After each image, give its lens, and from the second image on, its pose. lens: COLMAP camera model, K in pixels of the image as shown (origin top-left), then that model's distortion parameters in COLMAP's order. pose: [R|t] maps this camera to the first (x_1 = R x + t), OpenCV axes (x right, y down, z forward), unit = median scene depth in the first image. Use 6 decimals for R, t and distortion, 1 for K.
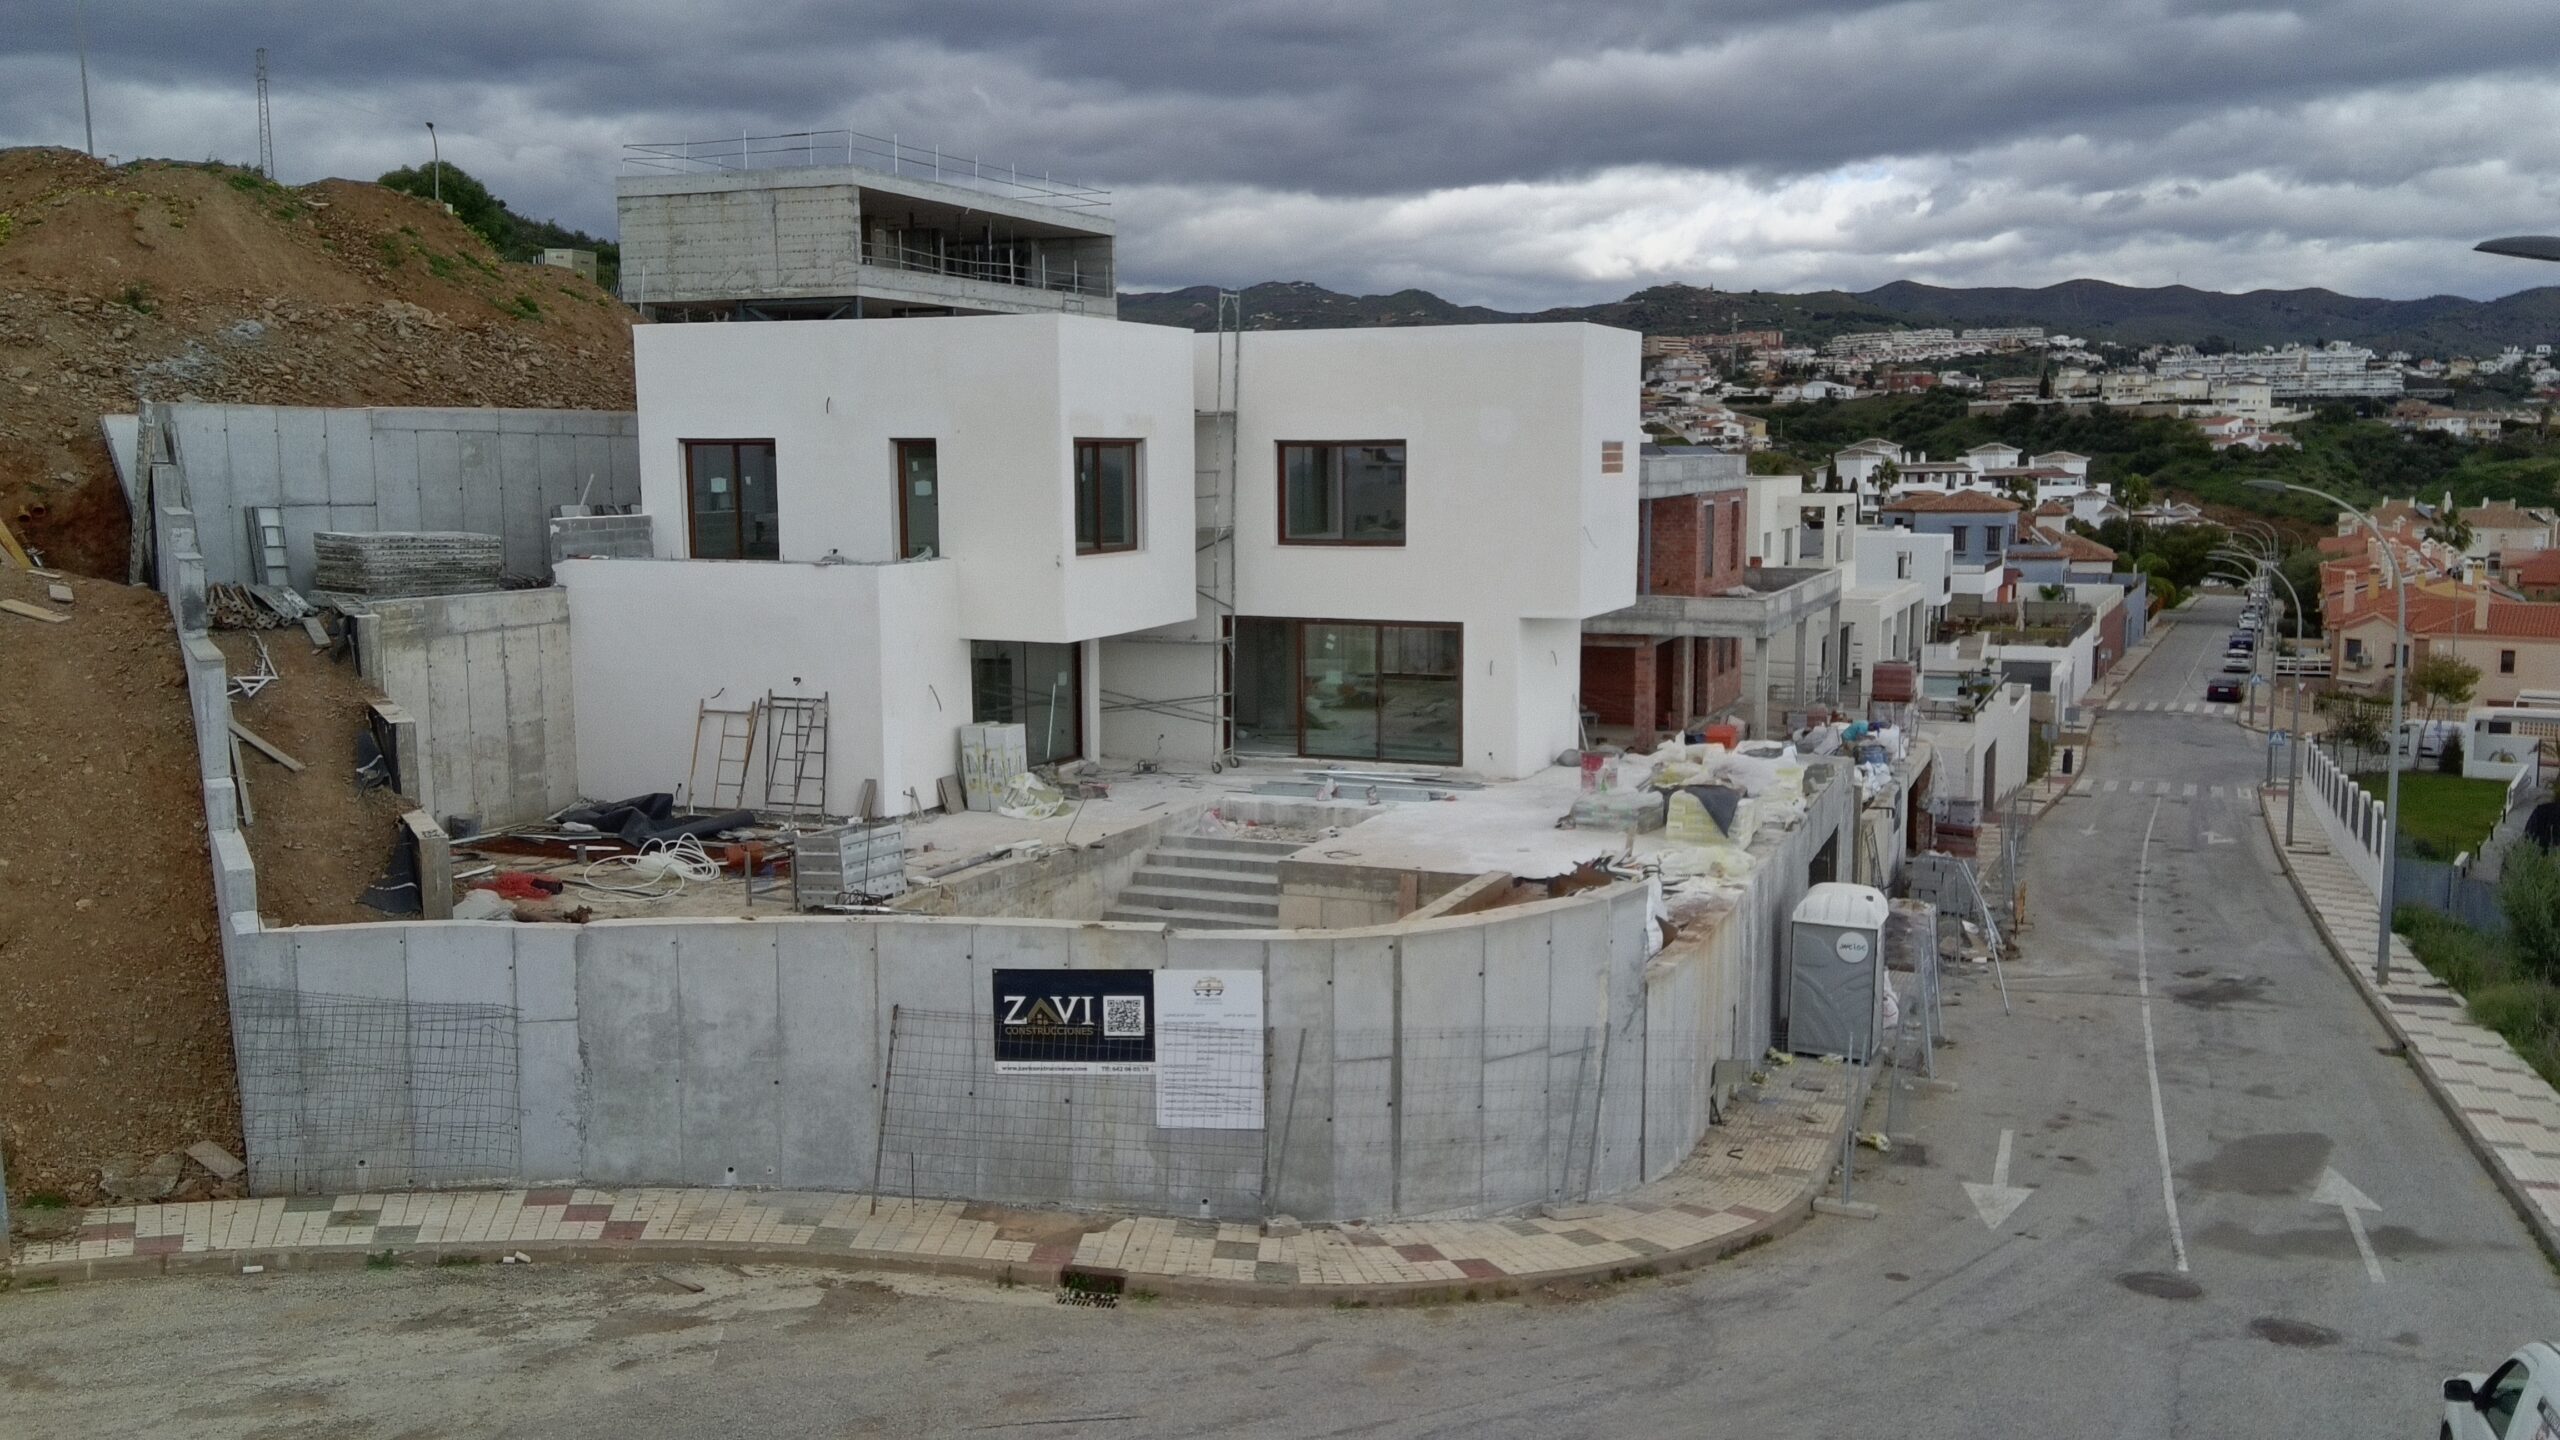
lens RADIAL K [[2110.0, 0, 1293.8], [0, 2110.0, 710.7], [0, 0, 1]] dist [0.121063, -0.188851]
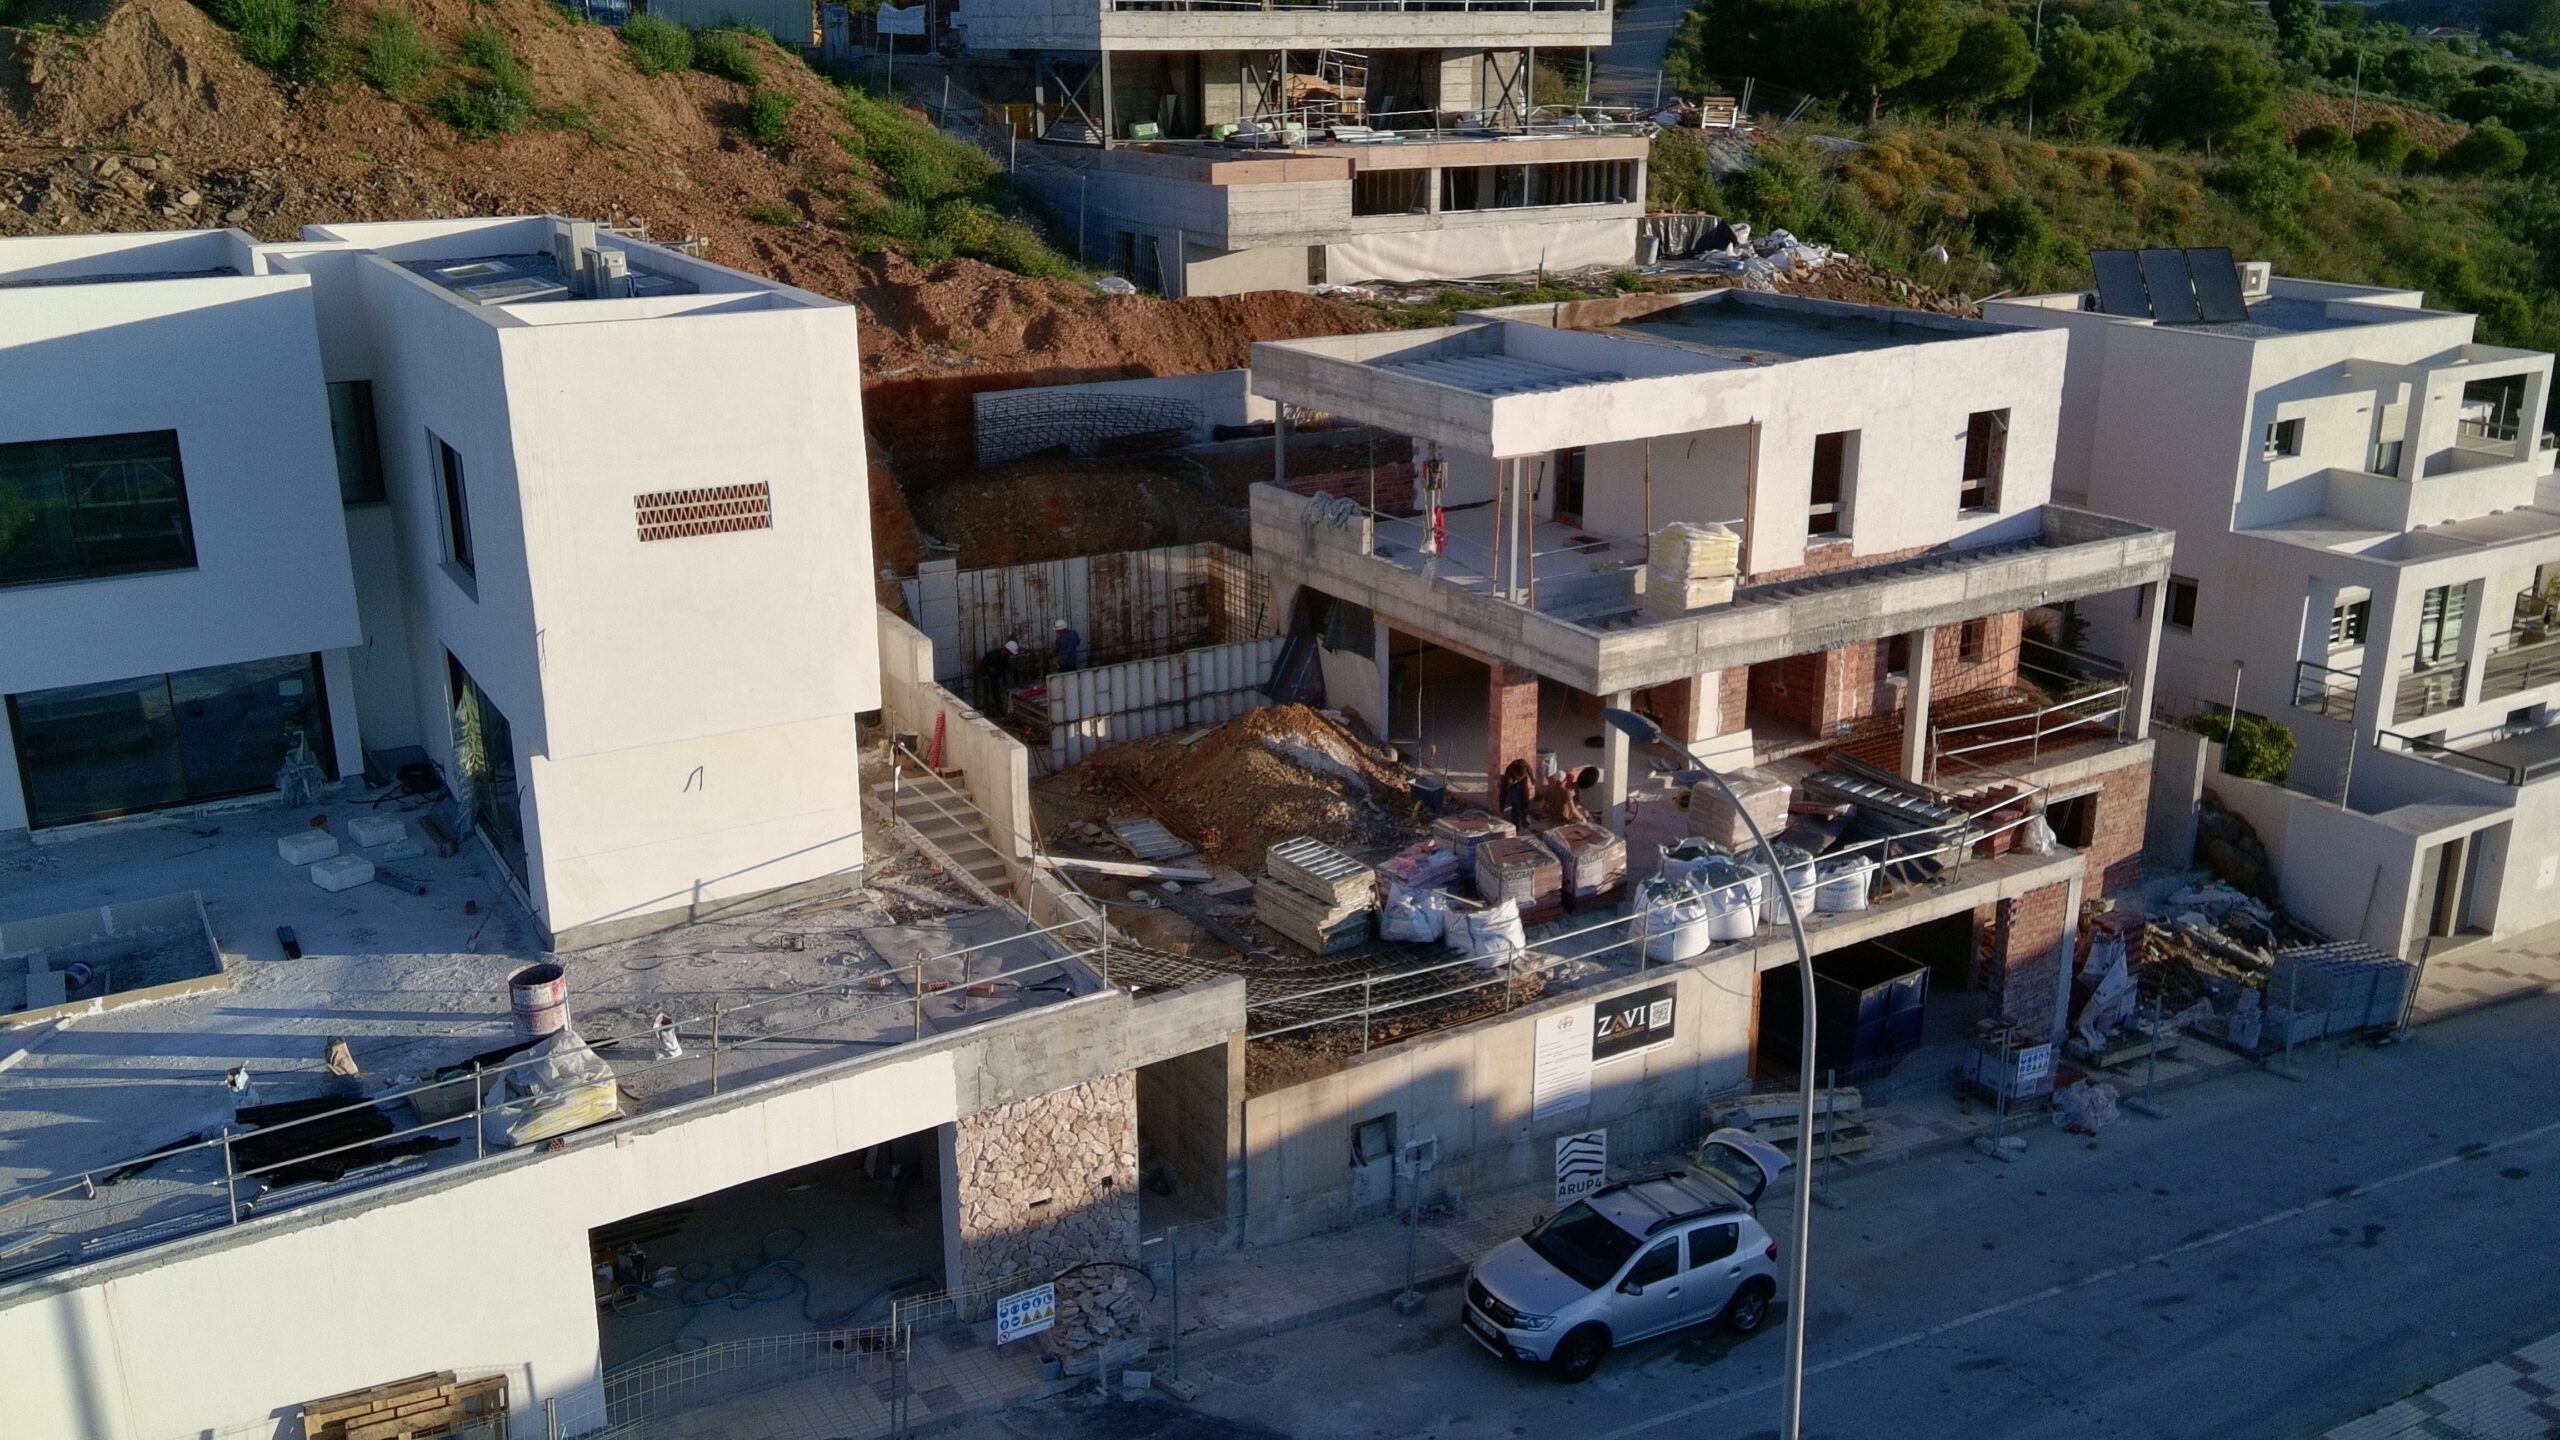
lens RADIAL K [[2110.0, 0, 1293.8], [0, 2110.0, 710.7], [0, 0, 1]] dist [0.121063, -0.188851]
pose [[0.806136, 0.180619, -0.563491, 0.744340], [-0.072763, 0.975306, 0.208526, -0.229752], [0.587240, -0.127099, 0.799372, 0.621278]]
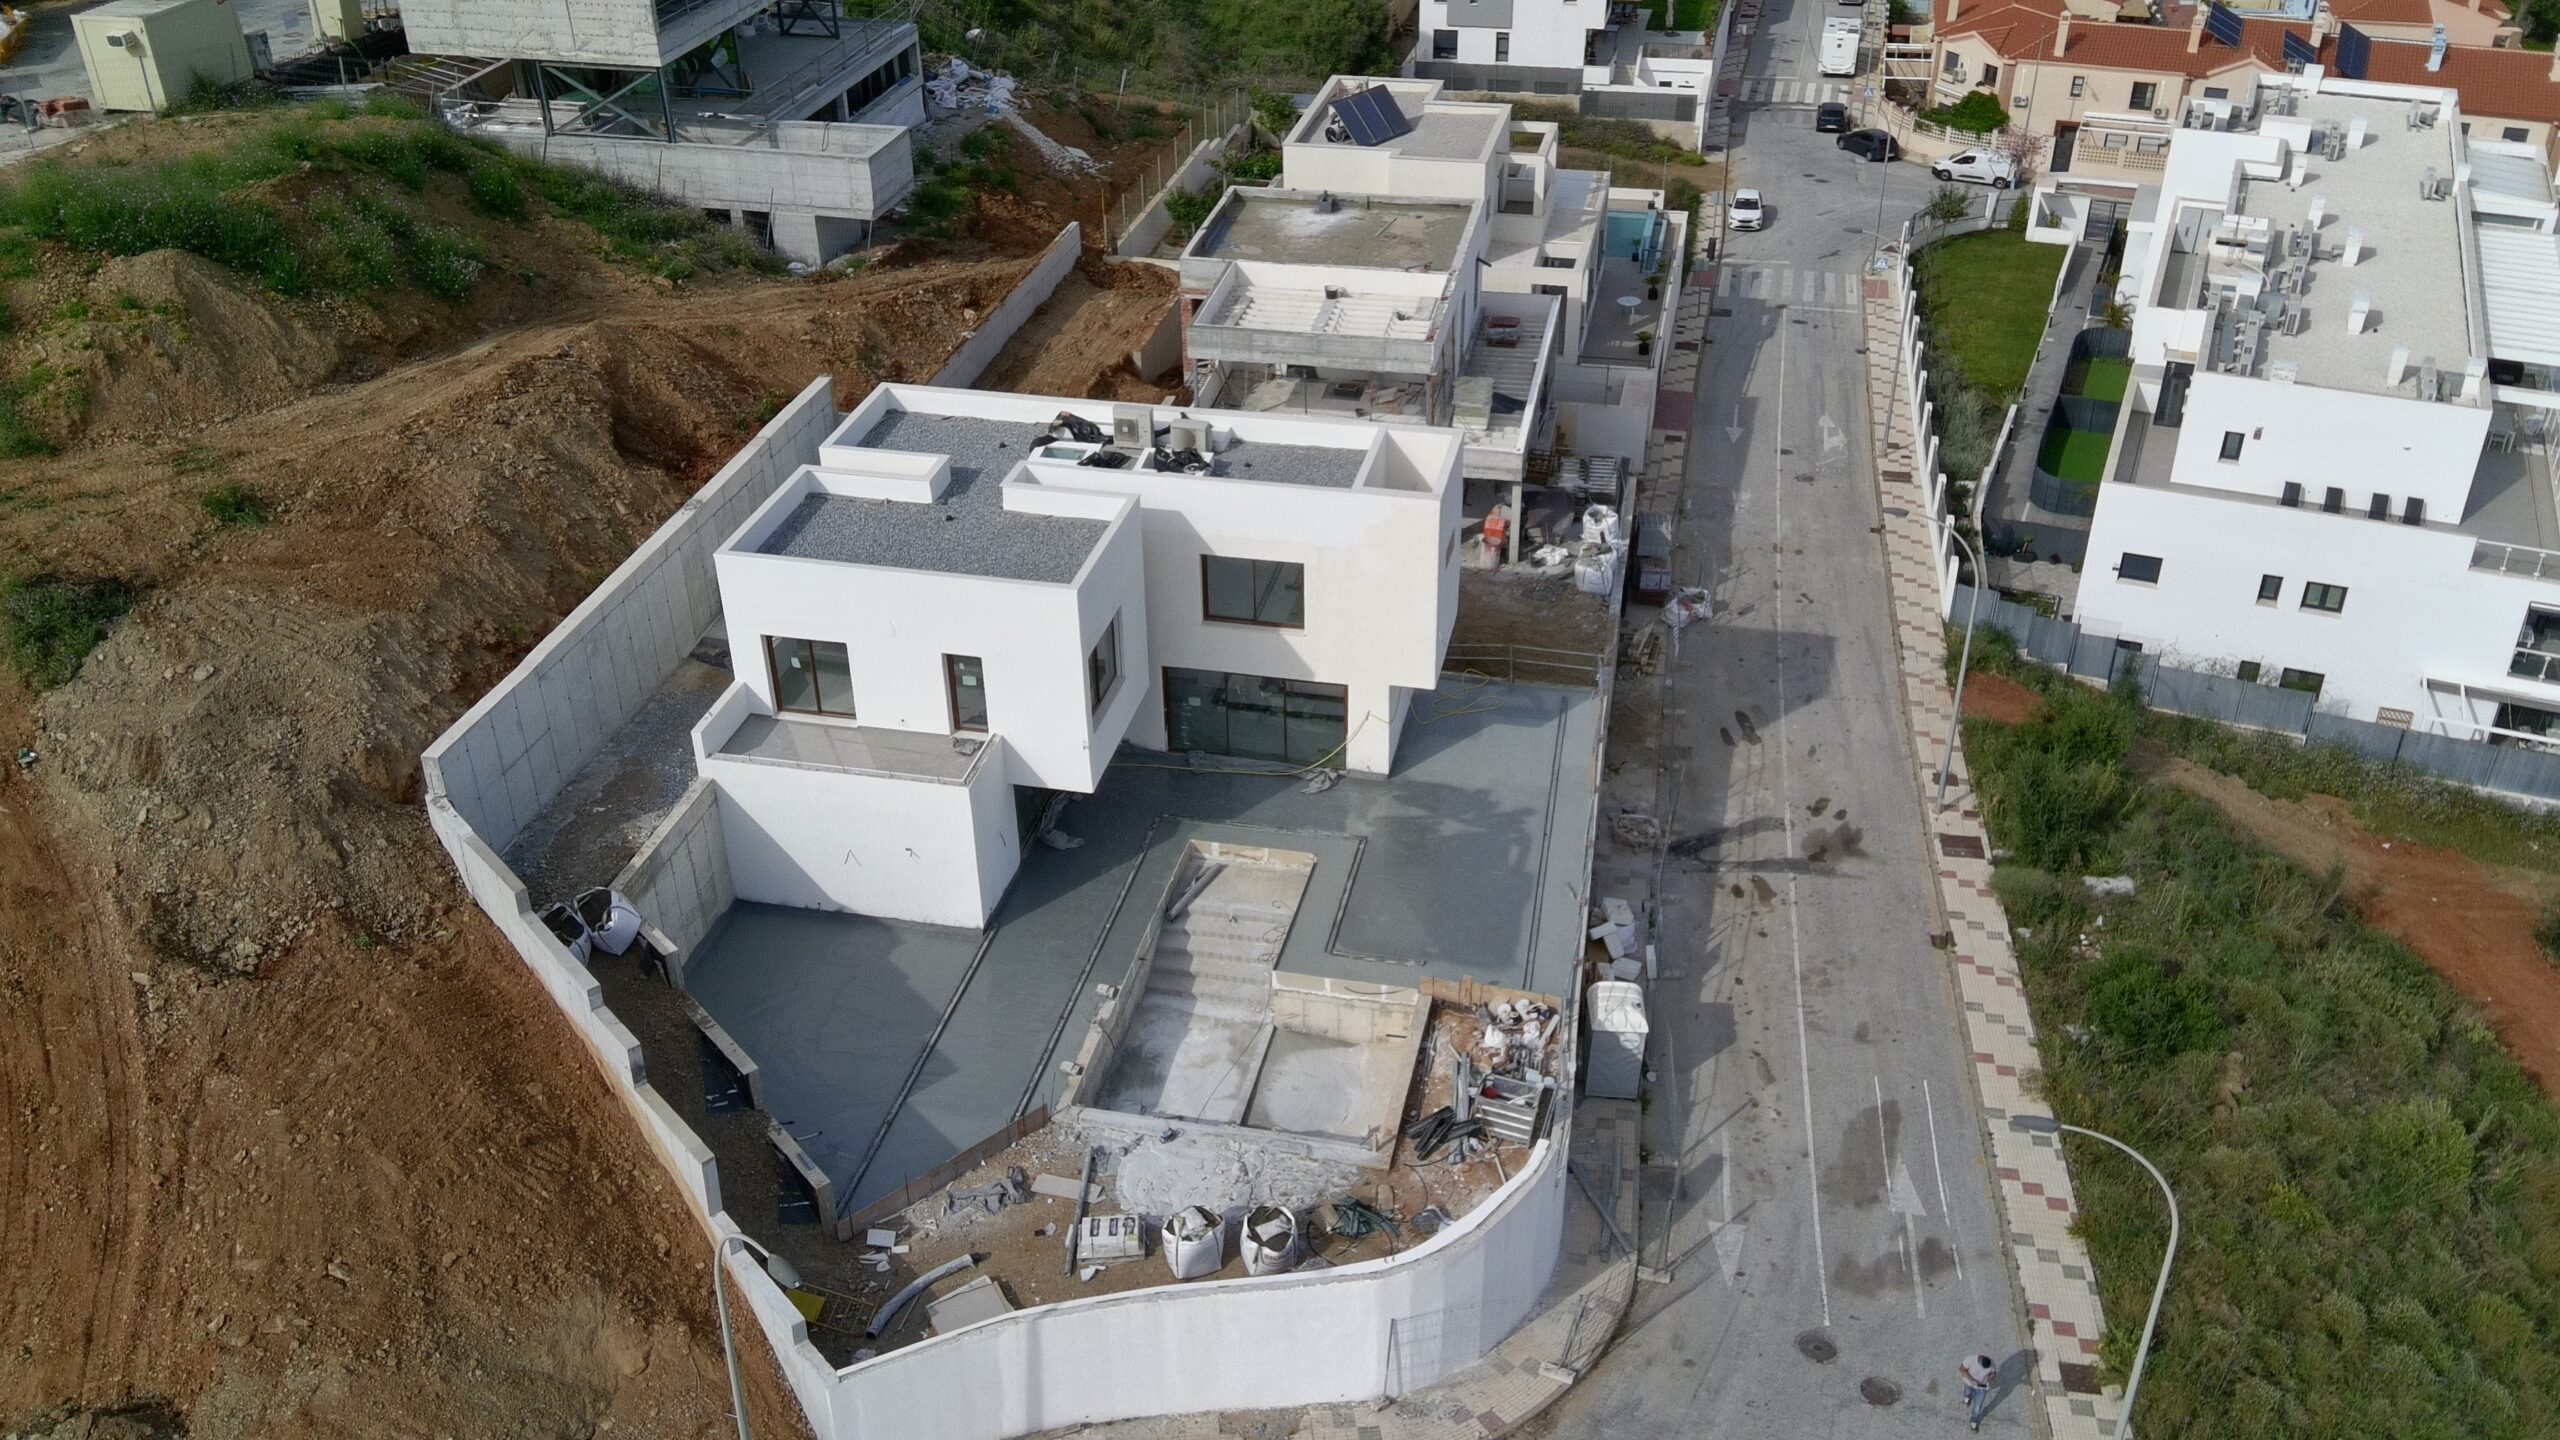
lens RADIAL K [[2110.0, 0, 1293.8], [0, 2110.0, 710.7], [0, 0, 1]] dist [0.121063, -0.188851]
pose [[0.982120, -0.101040, 0.158846, -0.188341], [0.026474, 0.909508, 0.414842, -0.642618], [-0.186387, -0.403219, 0.895921, -0.253742]]
